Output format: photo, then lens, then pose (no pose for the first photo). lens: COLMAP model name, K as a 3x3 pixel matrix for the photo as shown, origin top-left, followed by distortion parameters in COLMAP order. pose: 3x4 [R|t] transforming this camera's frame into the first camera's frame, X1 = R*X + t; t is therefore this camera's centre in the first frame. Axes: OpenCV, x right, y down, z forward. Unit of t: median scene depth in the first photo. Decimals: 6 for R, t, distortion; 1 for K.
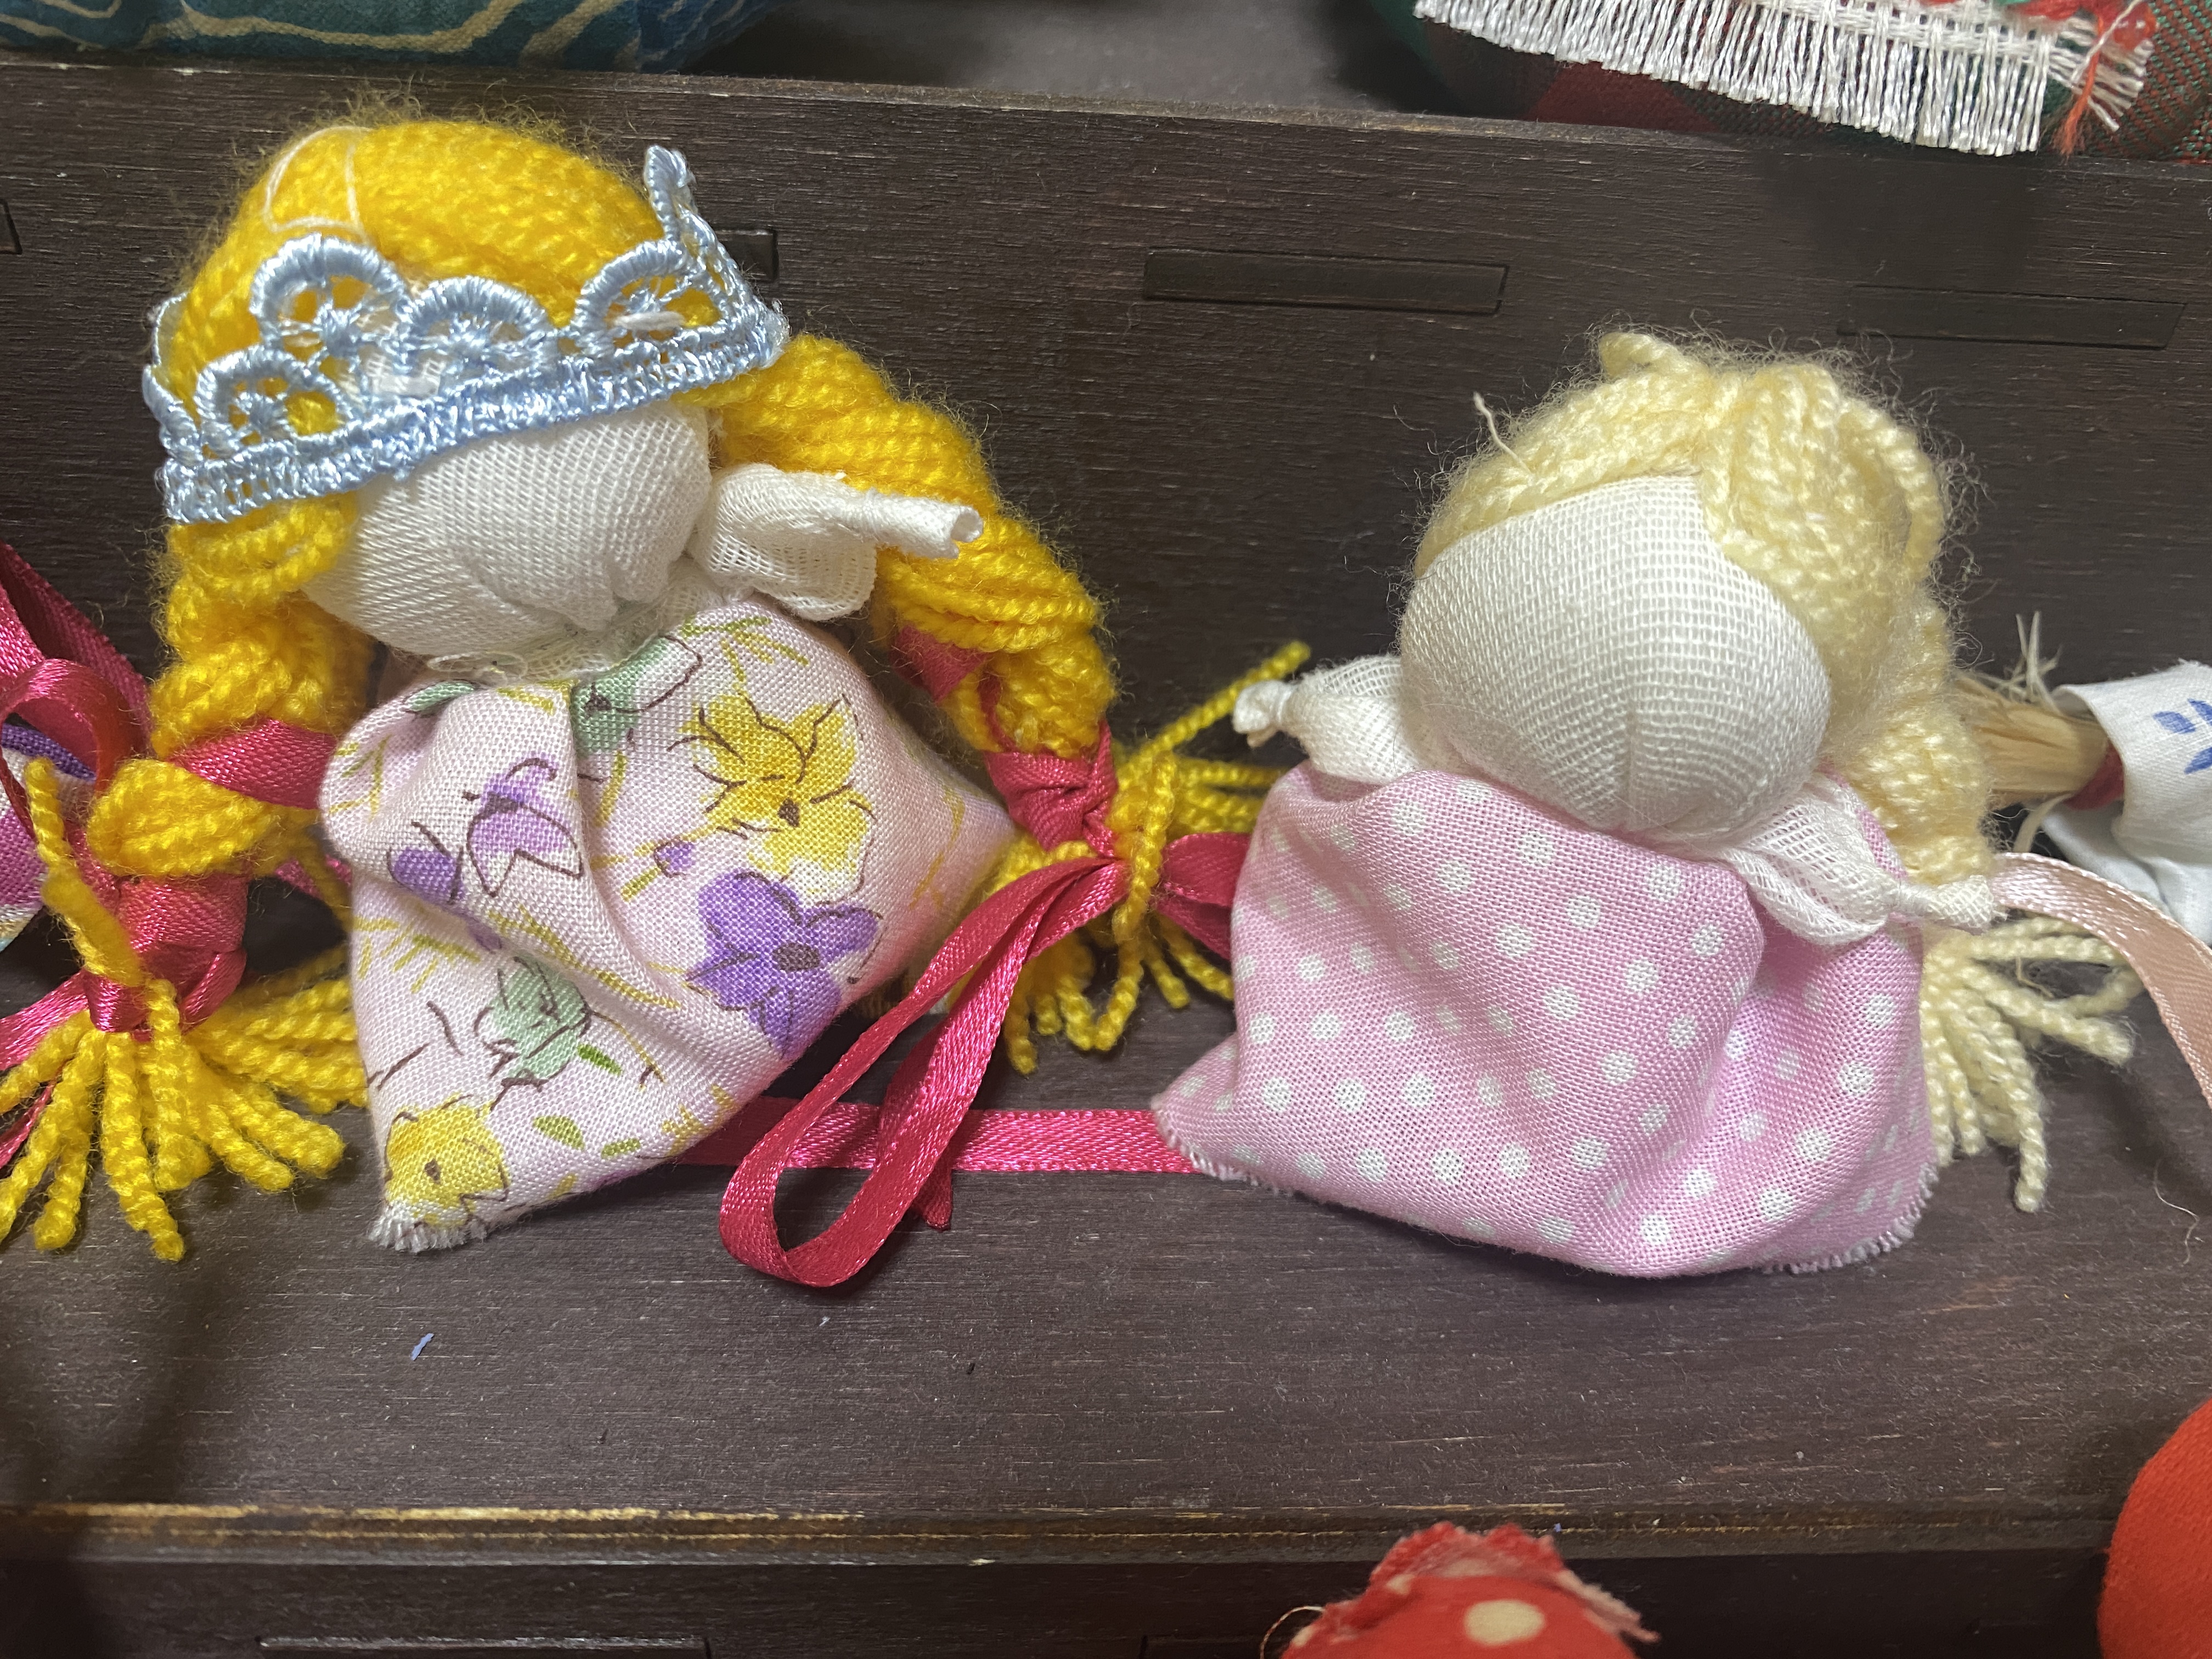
lens RADIAL K [[1674.9, 0, 1103.8], [0, 1674.9, 826.7], [0, 0, 1]] dist [0.025066, -0.055215]
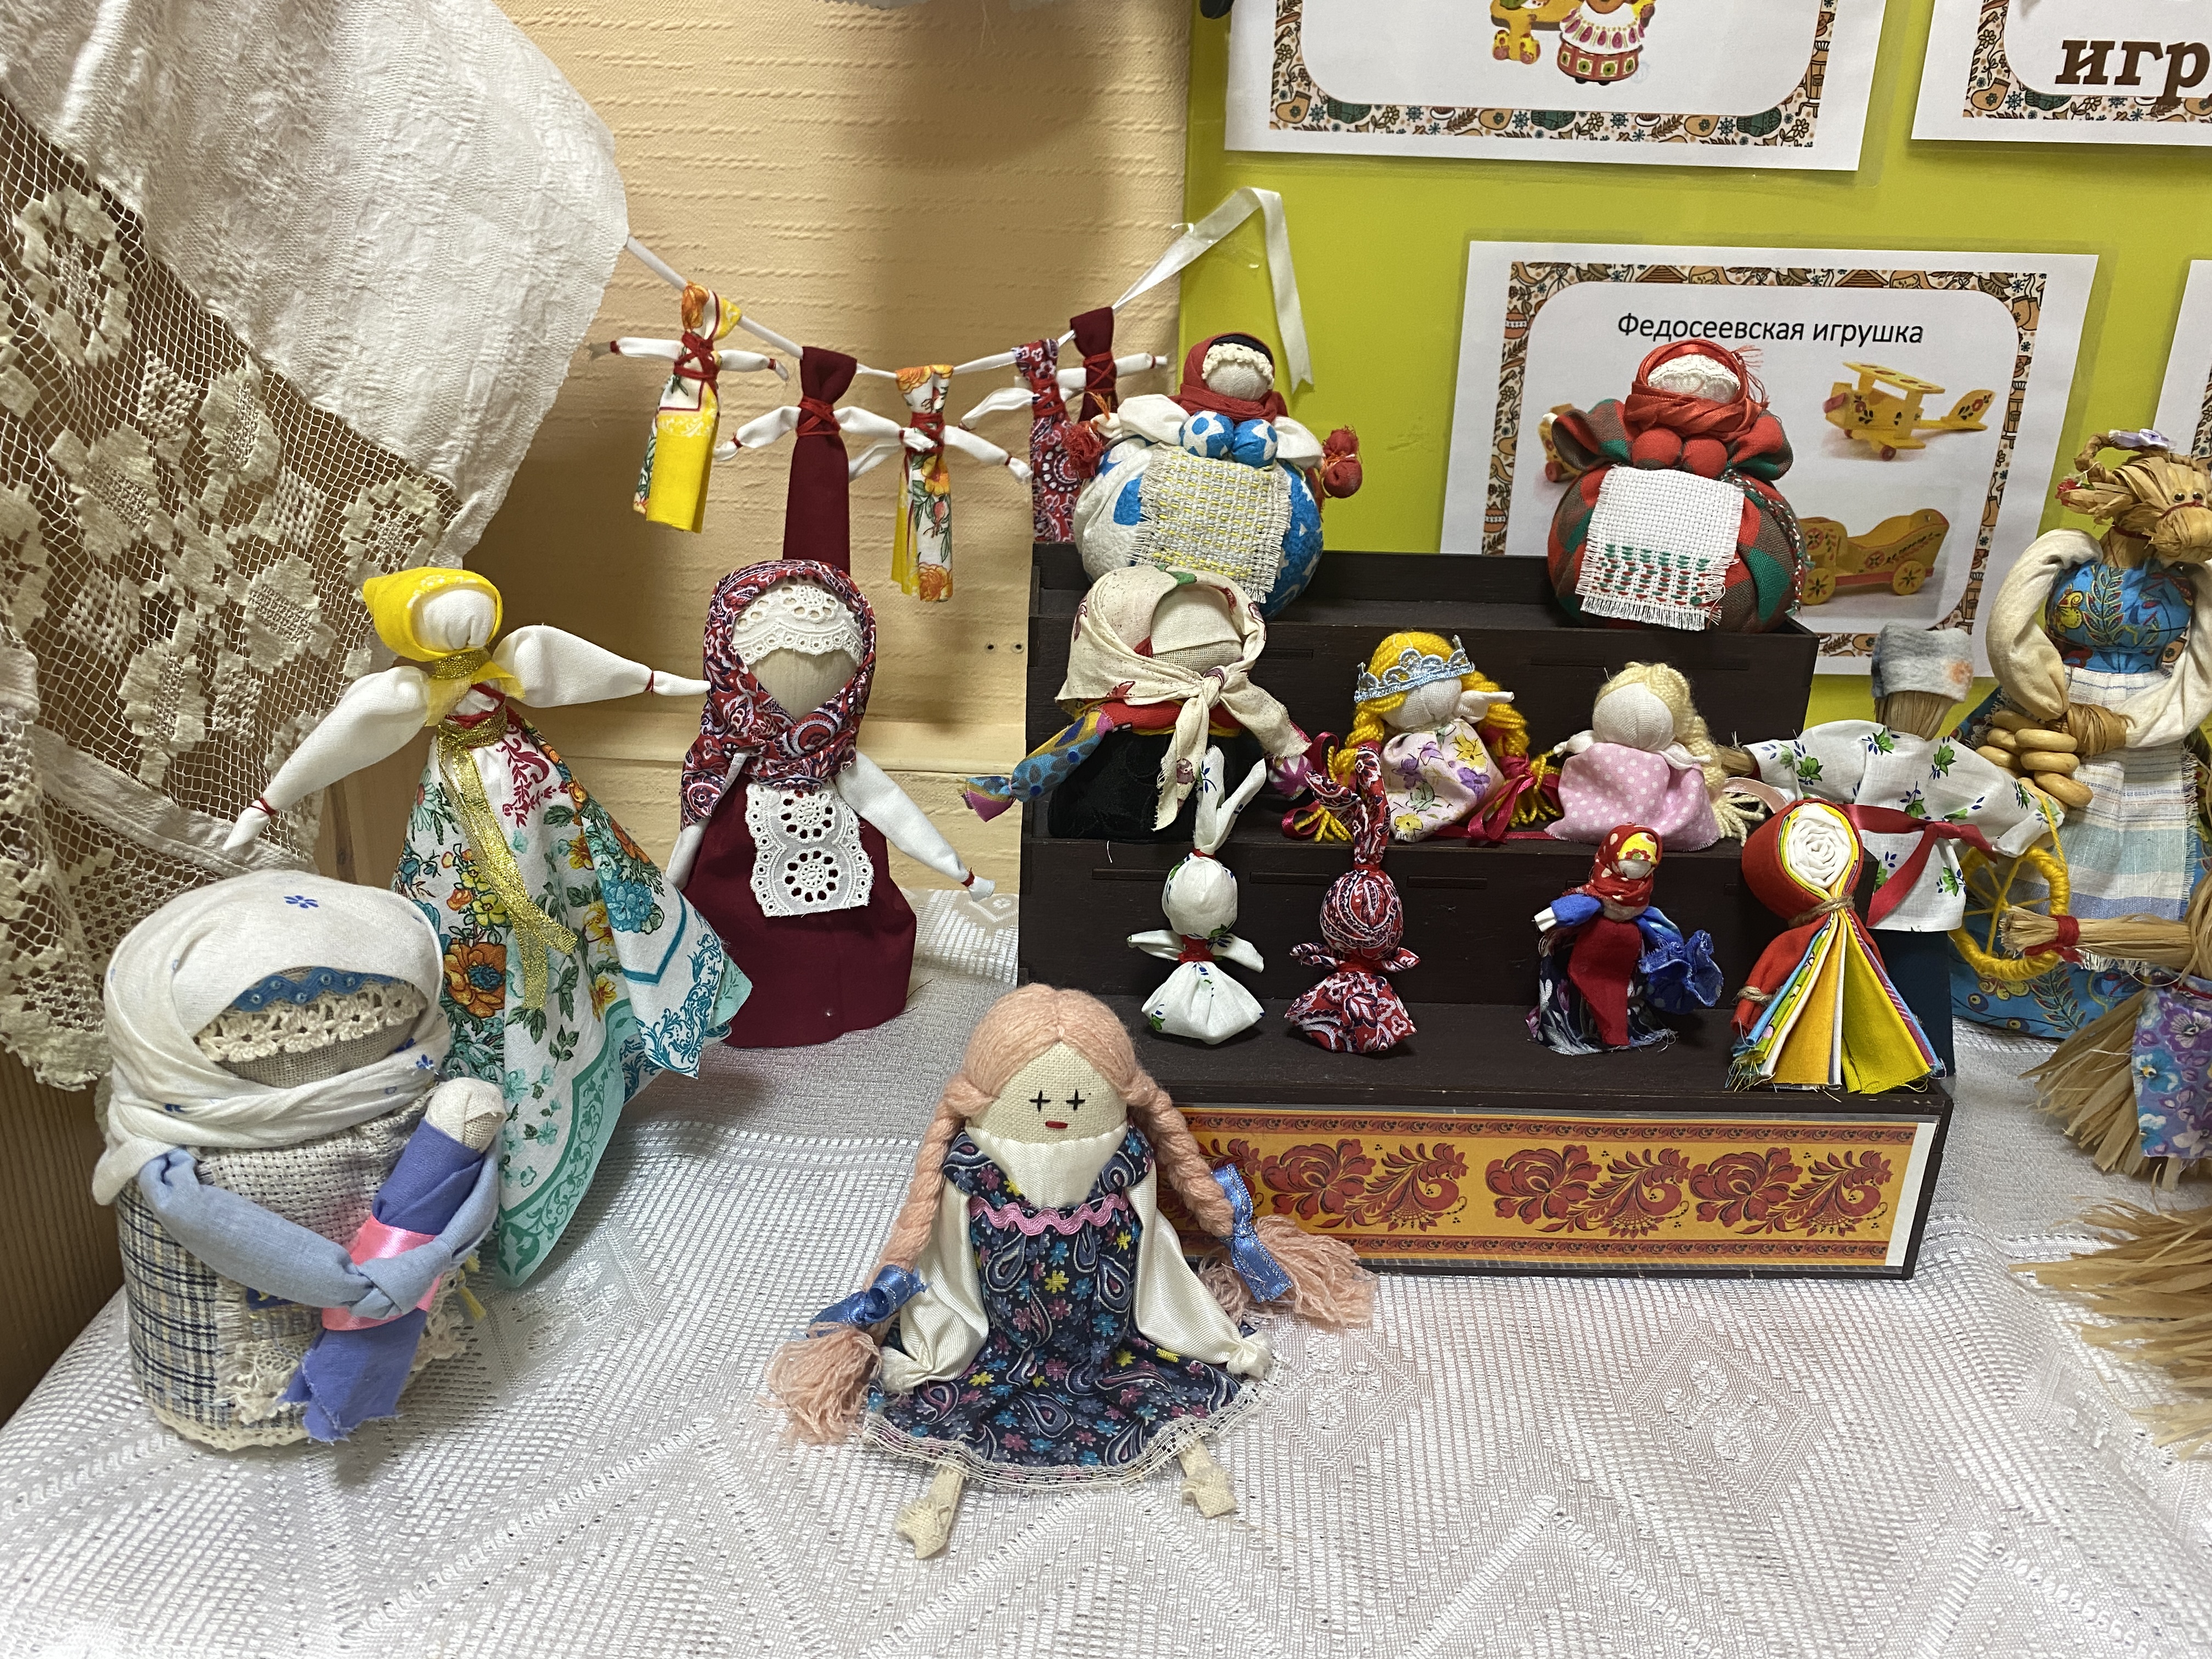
lens RADIAL K [[1688.8, 0, 1114.0], [0, 1688.8, 808.1], [0, 0, 1]] dist [0.040530, -0.064018]
pose [[0.999311, -0.022015, -0.029894, -1.142813], [0.011398, 0.948254, -0.317307, 1.777811], [0.035332, 0.316748, 0.947851, -3.899007]]
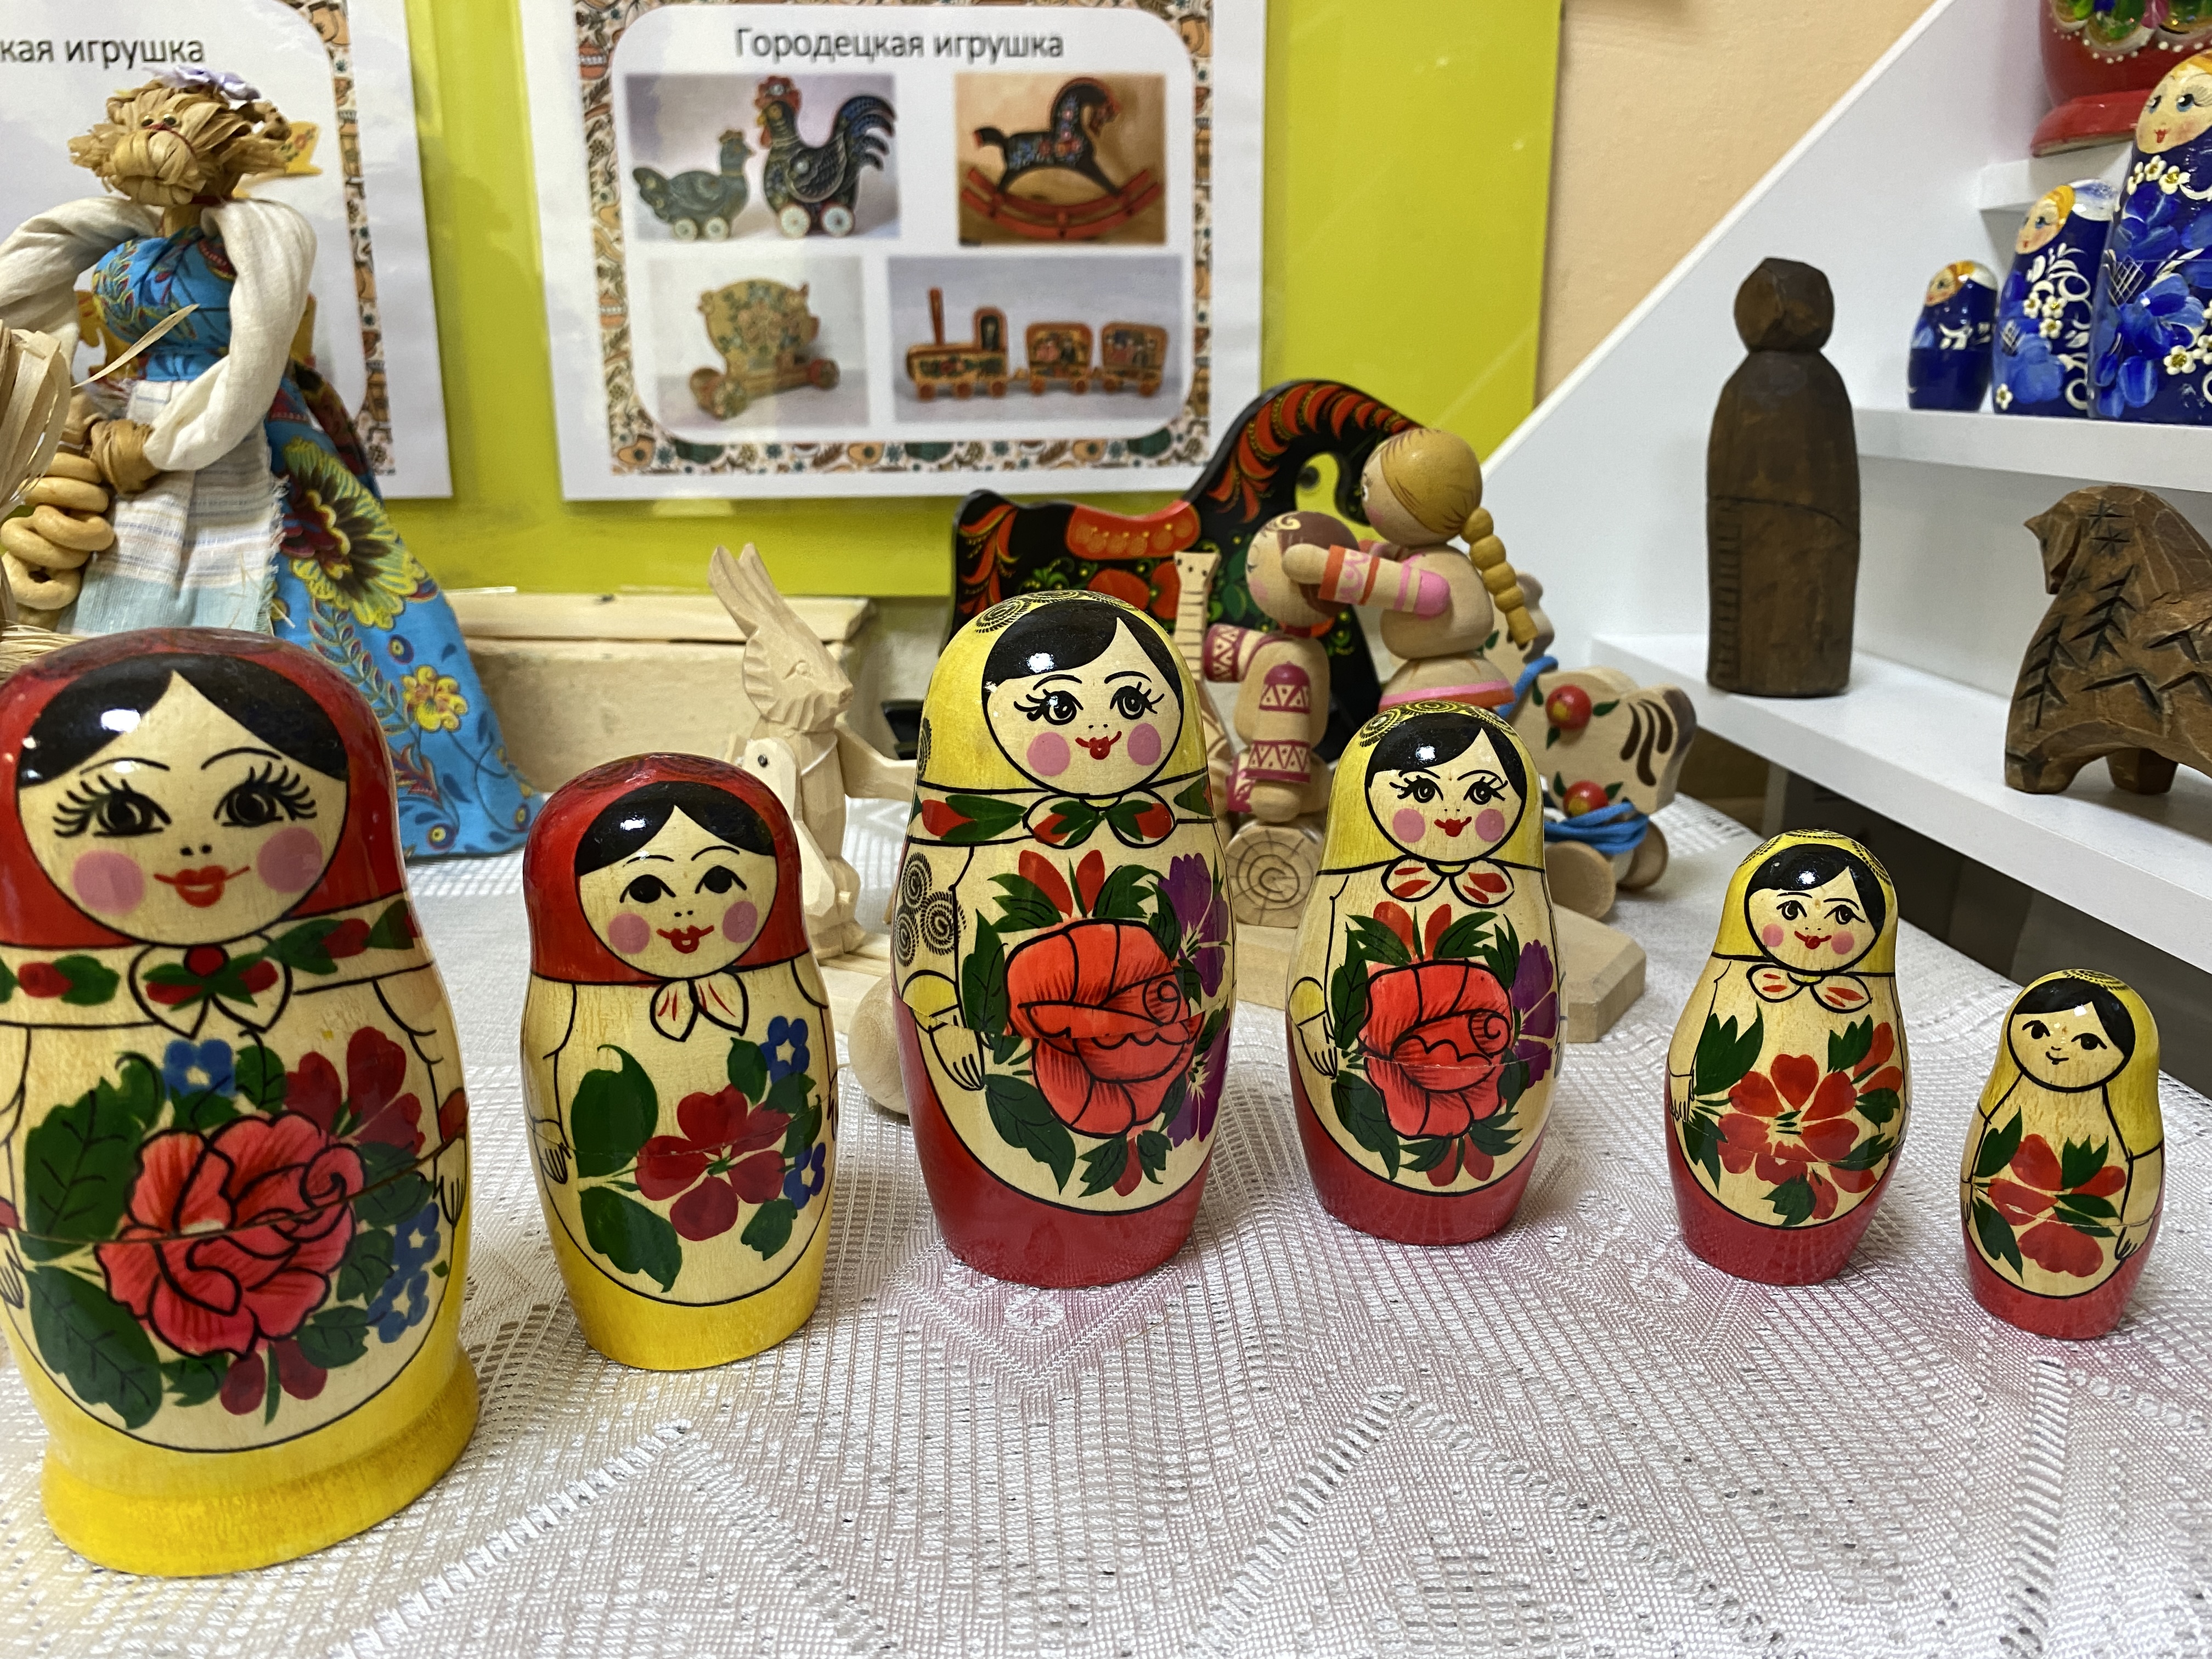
lens RADIAL K [[1674.9, 0, 1103.8], [0, 1674.9, 826.7], [0, 0, 1]] dist [0.025066, -0.055215]
pose [[0.989459, -0.087497, 0.115392, 3.880838], [0.126132, 0.912184, -0.389885, 2.564162], [-0.071146, 0.400330, 0.913605, -2.066553]]
